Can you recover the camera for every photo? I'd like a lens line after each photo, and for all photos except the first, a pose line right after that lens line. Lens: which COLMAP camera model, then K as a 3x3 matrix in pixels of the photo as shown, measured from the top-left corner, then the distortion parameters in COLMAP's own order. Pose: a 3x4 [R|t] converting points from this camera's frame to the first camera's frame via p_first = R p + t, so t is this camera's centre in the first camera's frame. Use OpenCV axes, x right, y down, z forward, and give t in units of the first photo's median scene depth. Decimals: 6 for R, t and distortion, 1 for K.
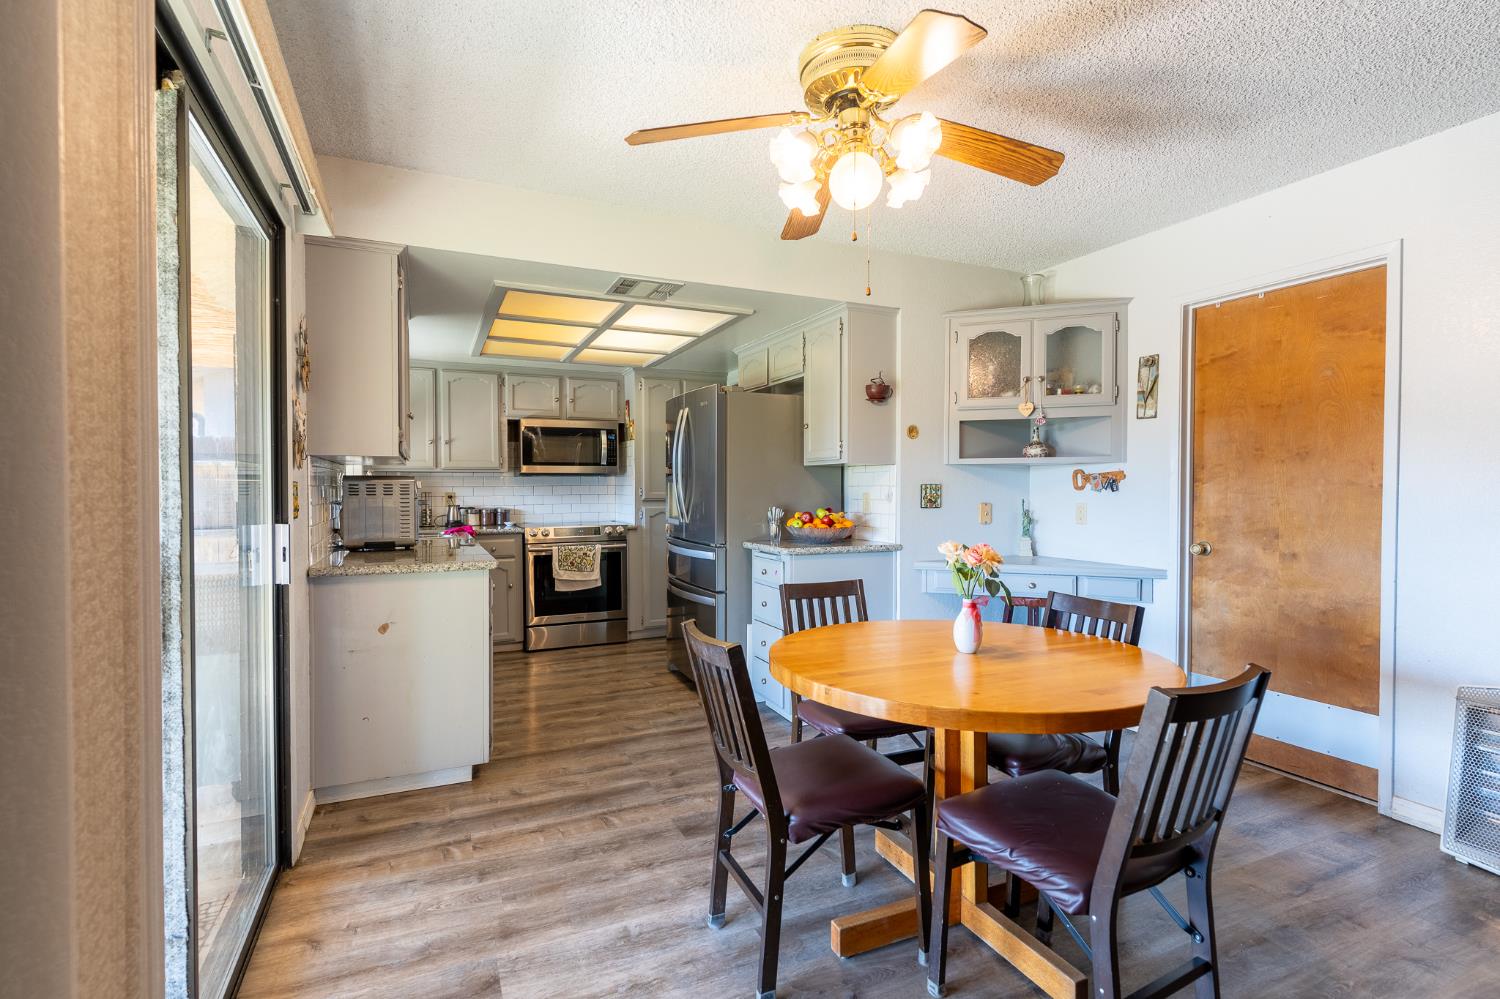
lens RADIAL K [[710.2, 0, 745.0], [0, 710.2, 499.3], [0, 0, 1]] dist [0.002973, -0.000287]
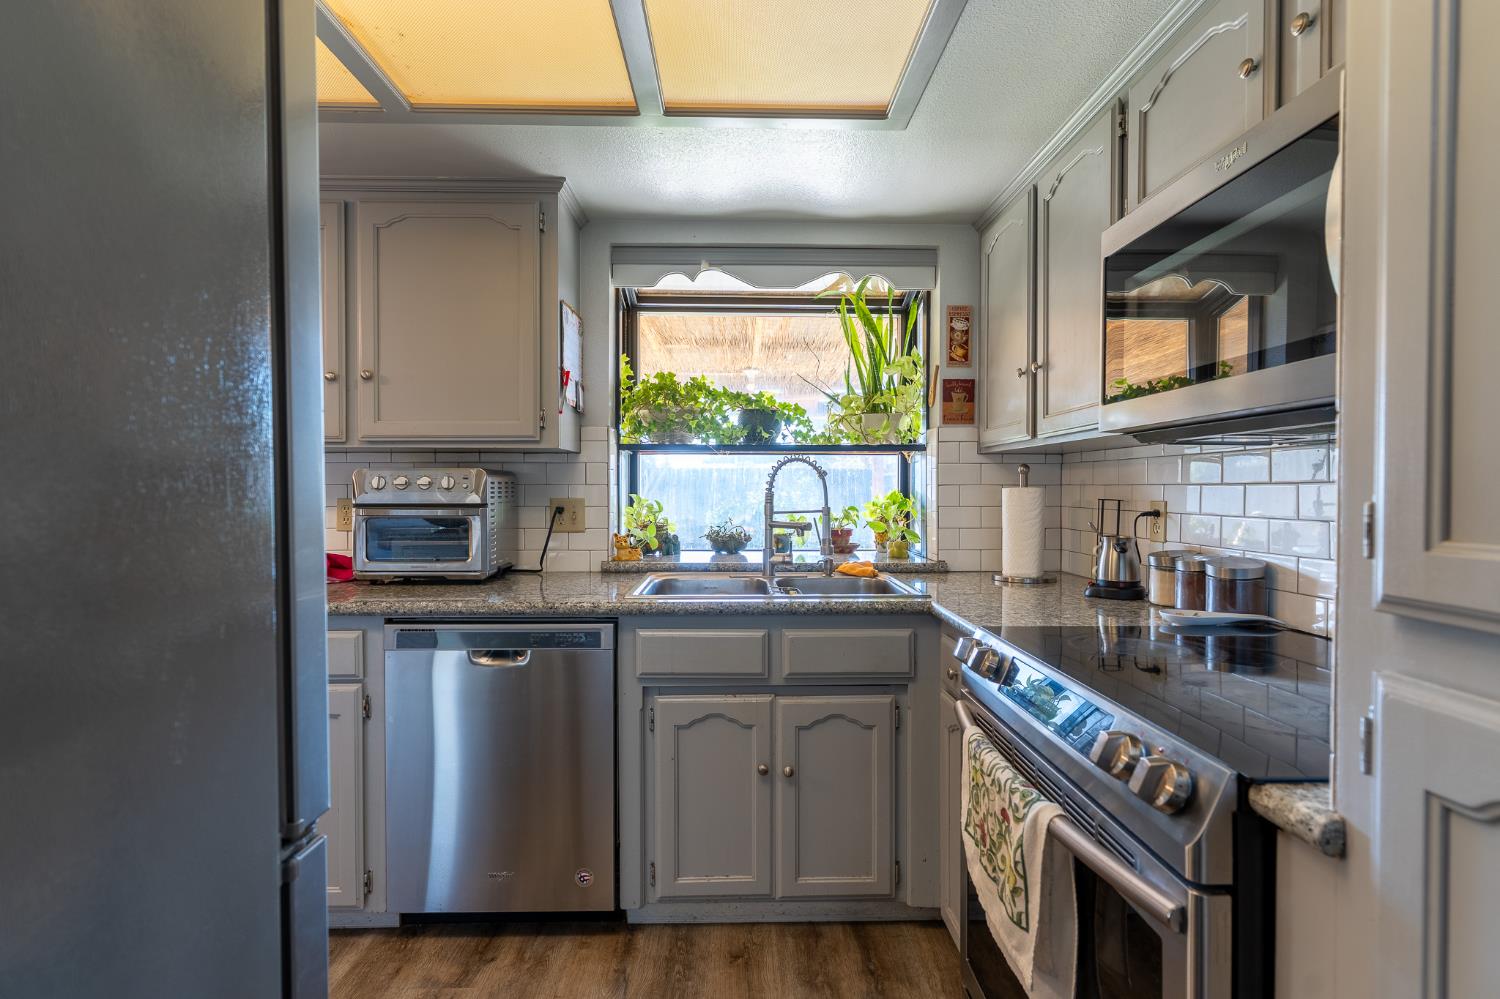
lens RADIAL K [[710.2, 0, 755.4], [0, 710.2, 493.3], [0, 0, 1]] dist [0.002973, -0.000287]
pose [[-0.385751, 0.011311, -0.922534, -0.013221], [-0.016481, 0.999681, 0.019149, -0.018093], [0.922456, 0.022591, -0.385442, 1.009997]]
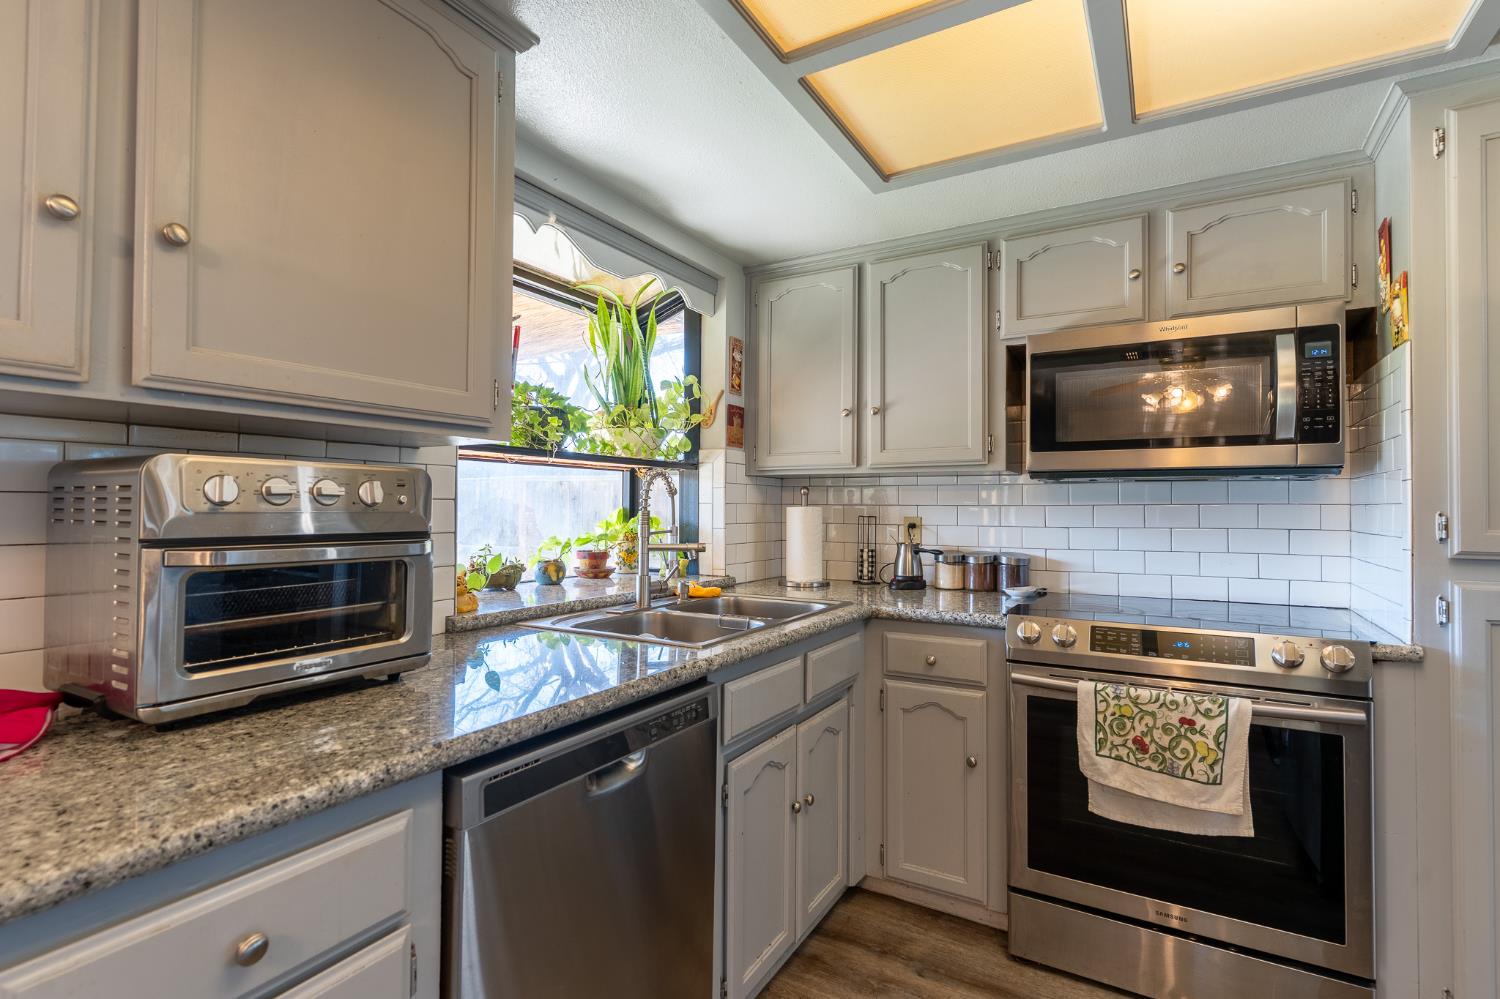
lens RADIAL K [[710.2, 0, 753.2], [0, 710.2, 495.4], [0, 0, 1]] dist [0.002973, -0.000287]
pose [[0.578627, -0.008045, -0.815553, -0.081061], [-0.023559, 0.999369, -0.026573, -0.009525], [0.815252, 0.034590, 0.578072, 0.661717]]
